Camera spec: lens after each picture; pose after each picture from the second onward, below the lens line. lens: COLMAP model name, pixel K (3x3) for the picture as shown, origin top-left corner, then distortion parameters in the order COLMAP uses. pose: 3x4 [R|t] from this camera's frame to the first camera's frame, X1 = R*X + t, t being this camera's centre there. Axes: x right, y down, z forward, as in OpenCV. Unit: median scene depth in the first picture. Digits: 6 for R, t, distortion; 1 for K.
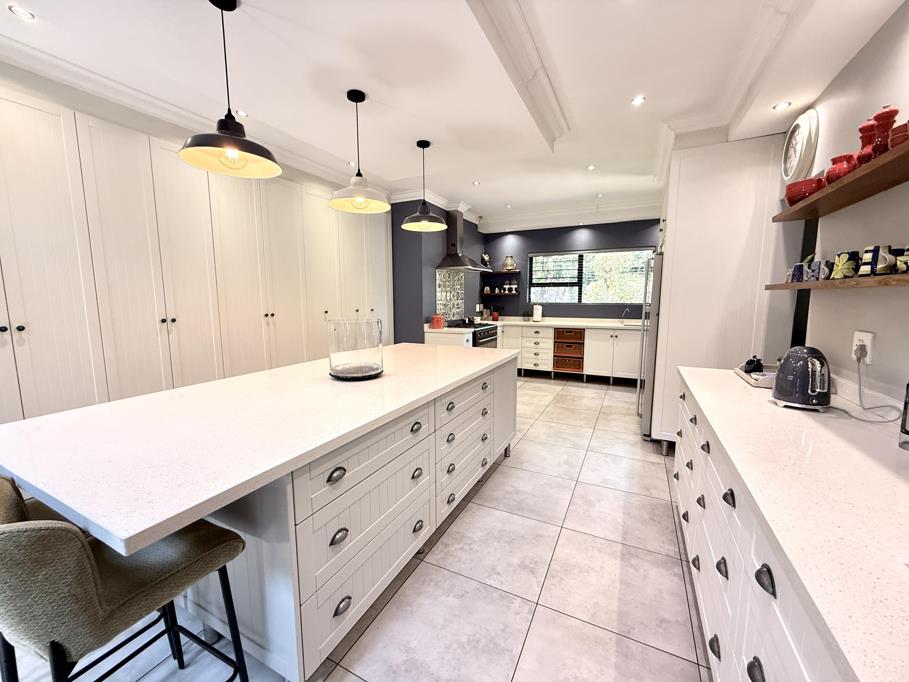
lens RADIAL K [[362.6, 0, 452.7], [0, 362.6, 340.6], [0, 0, 1]] dist [0.000709, -0.000112]
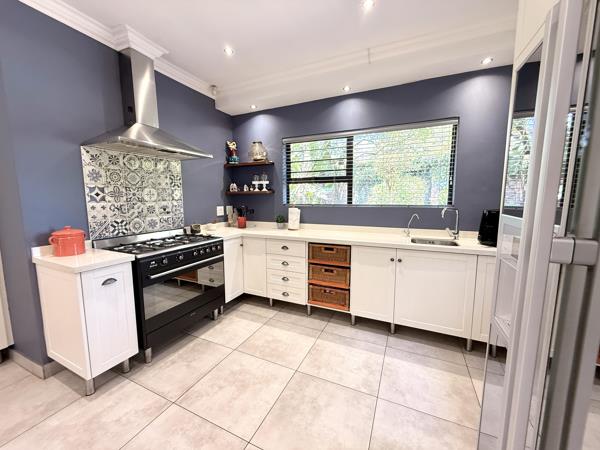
lens RADIAL K [[239.4, 0, 298.8], [0, 239.4, 224.7], [0, 0, 1]] dist [0.000709, -0.000112]
pose [[0.999497, -0.004195, 0.031448, 0.233861], [0.004431, 0.999963, -0.007439, -0.060186], [-0.031416, 0.007574, 0.999478, 0.524283]]
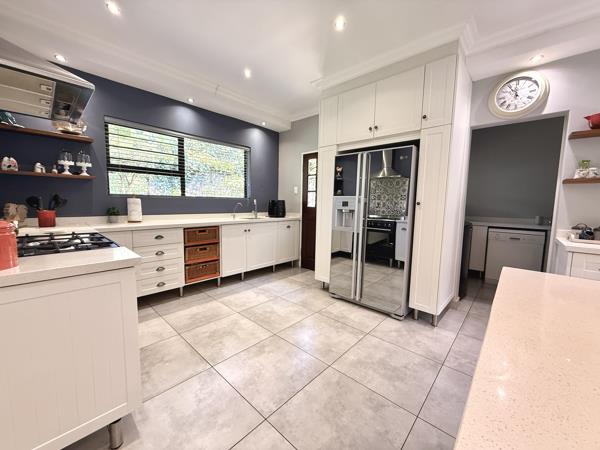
lens RADIAL K [[239.4, 0, 298.8], [0, 239.4, 224.7], [0, 0, 1]] dist [0.000709, -0.000112]
pose [[0.273519, -0.081812, 0.958381, -0.117693], [0.098612, 0.993511, 0.056667, -0.043529], [-0.956798, 0.079009, 0.279812, 0.596593]]
